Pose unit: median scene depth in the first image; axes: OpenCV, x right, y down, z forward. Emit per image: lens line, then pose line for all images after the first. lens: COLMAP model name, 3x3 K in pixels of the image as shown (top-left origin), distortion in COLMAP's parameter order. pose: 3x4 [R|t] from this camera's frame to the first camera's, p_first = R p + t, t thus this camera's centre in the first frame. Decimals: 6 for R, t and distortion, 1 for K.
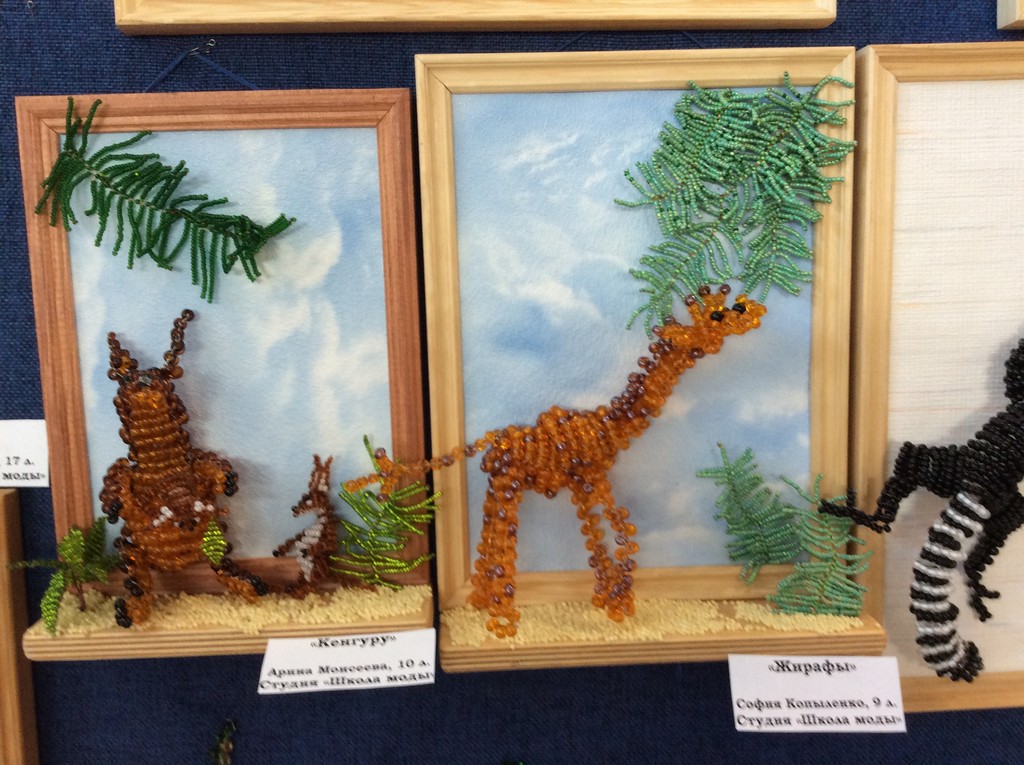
lens RADIAL K [[924.6, 0, 513.3], [0, 924.6, 391.4], [0, 0, 1]] dist [0.128749, -0.260019]
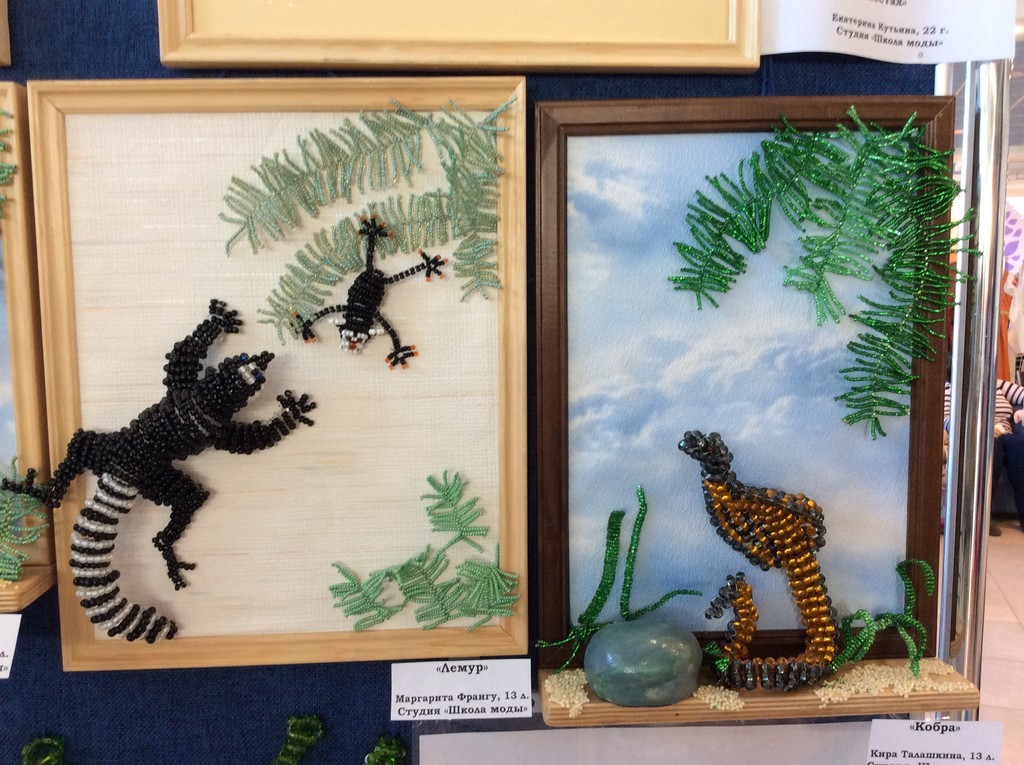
lens RADIAL K [[924.6, 0, 513.3], [0, 924.6, 391.4], [0, 0, 1]] dist [0.128749, -0.260019]
pose [[0.999074, 0.016841, 0.039593, 0.901807], [-0.016273, 0.999760, -0.014640, 0.017044], [-0.039830, 0.013982, 0.999109, -0.157152]]
